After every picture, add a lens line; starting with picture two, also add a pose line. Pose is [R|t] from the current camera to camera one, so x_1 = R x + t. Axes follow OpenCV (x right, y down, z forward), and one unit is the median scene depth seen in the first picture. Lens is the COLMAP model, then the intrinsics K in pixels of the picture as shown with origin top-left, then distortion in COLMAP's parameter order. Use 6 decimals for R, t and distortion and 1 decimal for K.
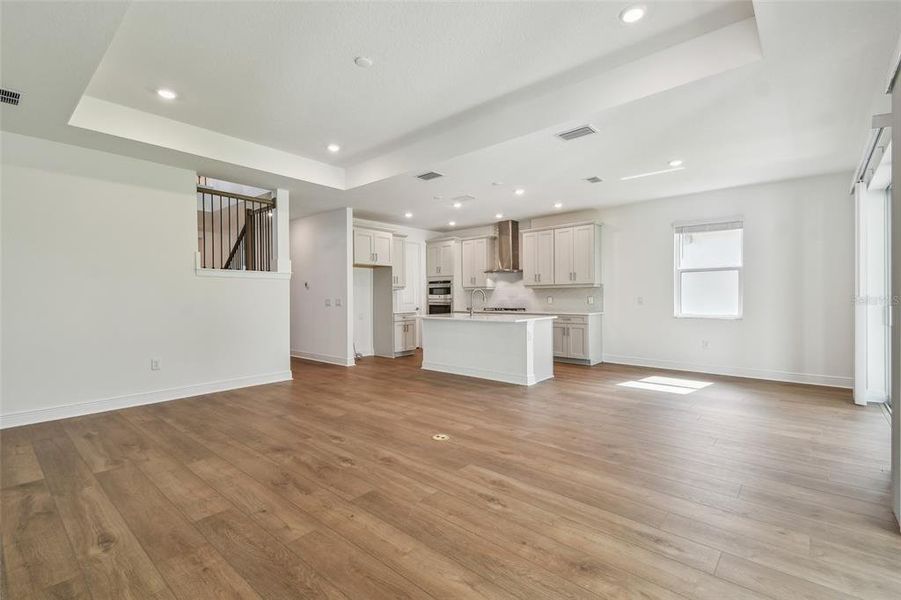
lens RADIAL K [[398.7, 0, 445.1], [0, 398.7, 296.5], [0, 0, 1]] dist [0.053194, -0.023973]
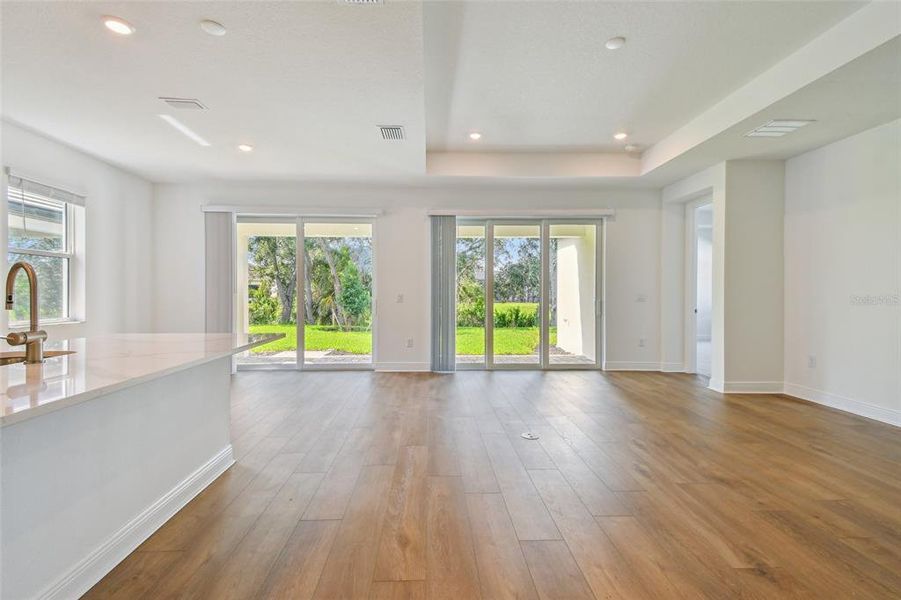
lens RADIAL K [[407.3, 0, 448.3], [0, 407.3, 295.8], [0, 0, 1]] dist [0.048788, -0.019191]
pose [[-0.693379, 0.000301, 0.720573, -0.310173], [0.002128, 0.999996, 0.001629, 0.004225], [-0.720570, 0.002663, -0.693377, 0.963594]]
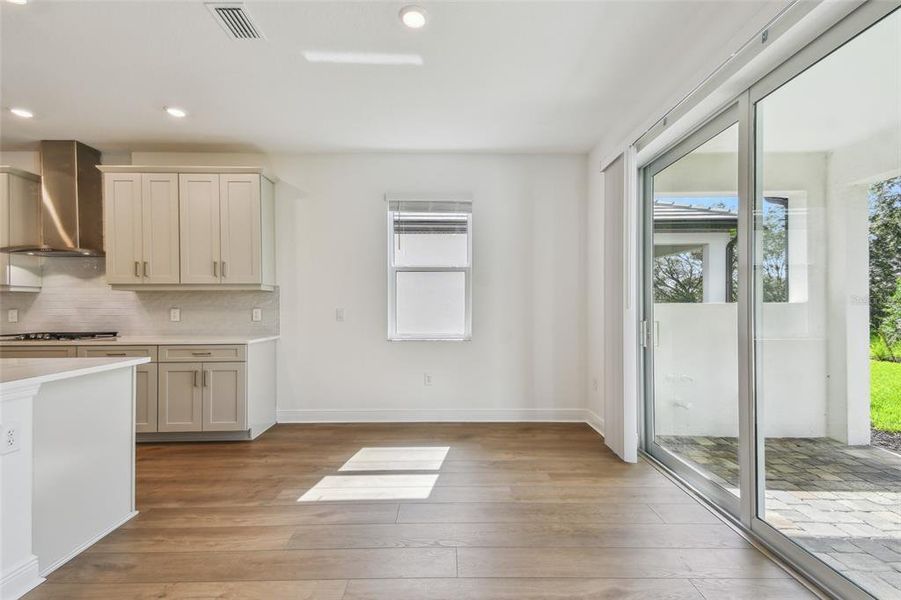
lens RADIAL K [[399.6, 0, 451.2], [0, 399.6, 308.9], [0, 0, 1]] dist [0.034888, -0.013156]
pose [[0.736440, 0.003126, 0.676495, 0.209869], [-0.001404, 0.999994, -0.003093, 0.002880], [-0.676501, 0.001328, 0.736440, 0.463987]]
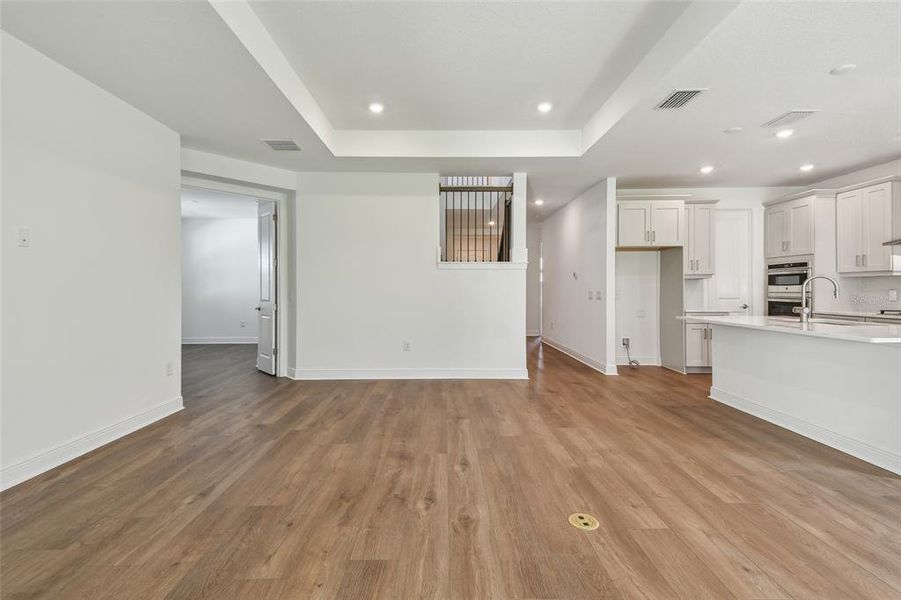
lens RADIAL K [[403.4, 0, 445.9], [0, 403.4, 287.8], [0, 0, 1]] dist [0.064928, -0.030115]
pose [[0.665021, 0.001406, -0.746824, 0.164898], [-0.002065, 0.999998, 0.000044, 0.000090], [0.746822, 0.001512, 0.665022, 0.226705]]
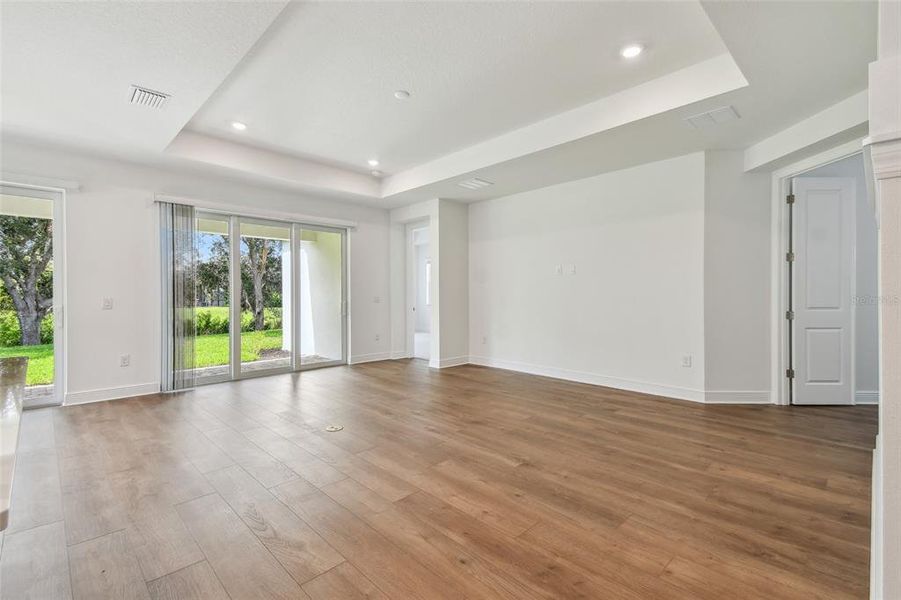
lens RADIAL K [[398.7, 0, 445.1], [0, 398.7, 296.5], [0, 0, 1]] dist [0.053194, -0.023973]
pose [[-0.997315, 0.009805, 0.072577, -0.200039], [0.009964, 0.999949, 0.001830, 0.003368], [-0.072555, 0.002548, -0.997361, 1.065784]]
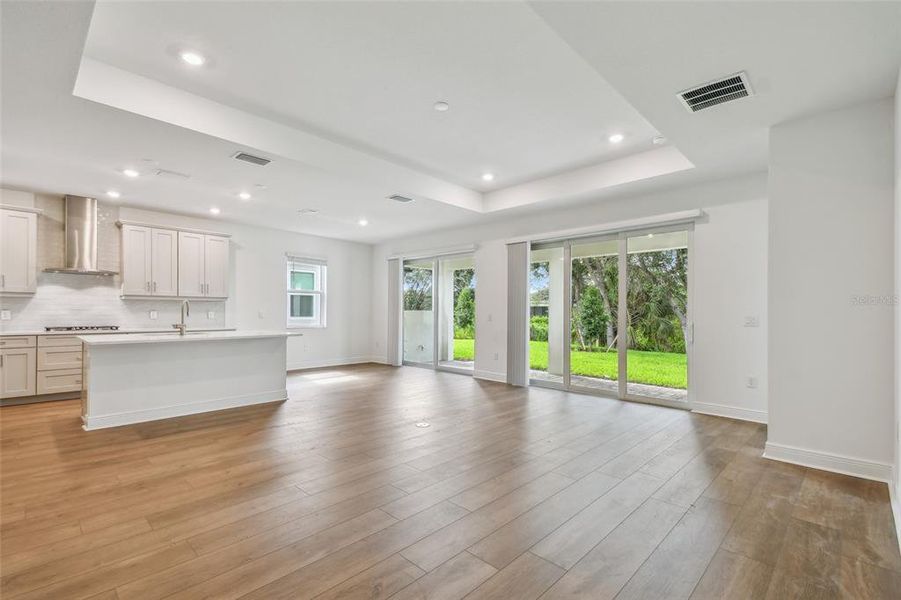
lens RADIAL K [[416.4, 0, 447.8], [0, 416.4, 297.8], [0, 0, 1]] dist [0.047939, -0.015880]
pose [[0.041416, 0.042883, 0.998221, -0.682407], [-0.009118, 0.999053, -0.042540, 0.007100], [-0.999100, -0.007340, 0.041767, 0.459417]]
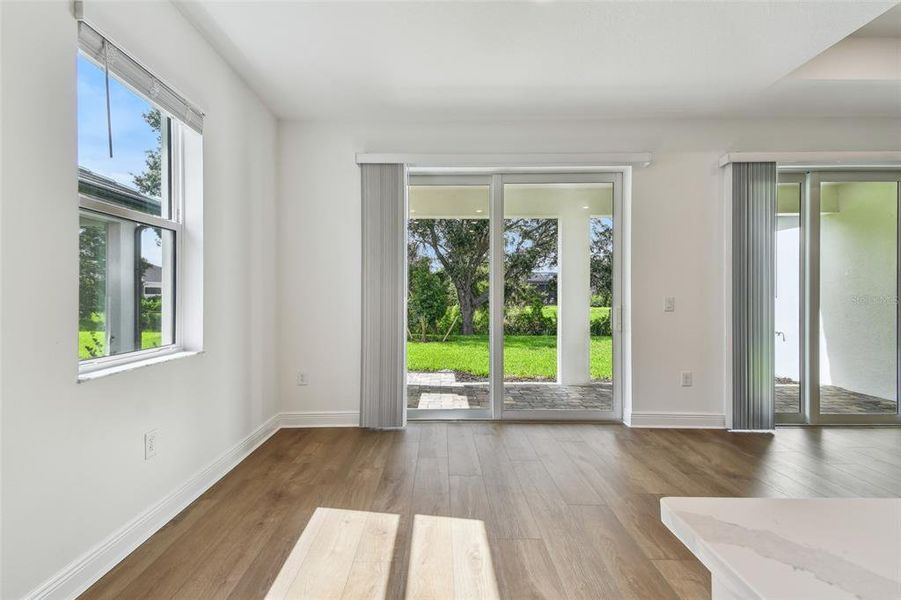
lens RADIAL K [[416.4, 0, 447.8], [0, 416.4, 297.8], [0, 0, 1]] dist [0.047939, -0.015880]
pose [[-0.670245, 0.001628, 0.742138, 0.216902], [0.002510, 0.999997, 0.000073, 0.000983], [-0.742135, 0.001912, -0.670247, 1.009554]]
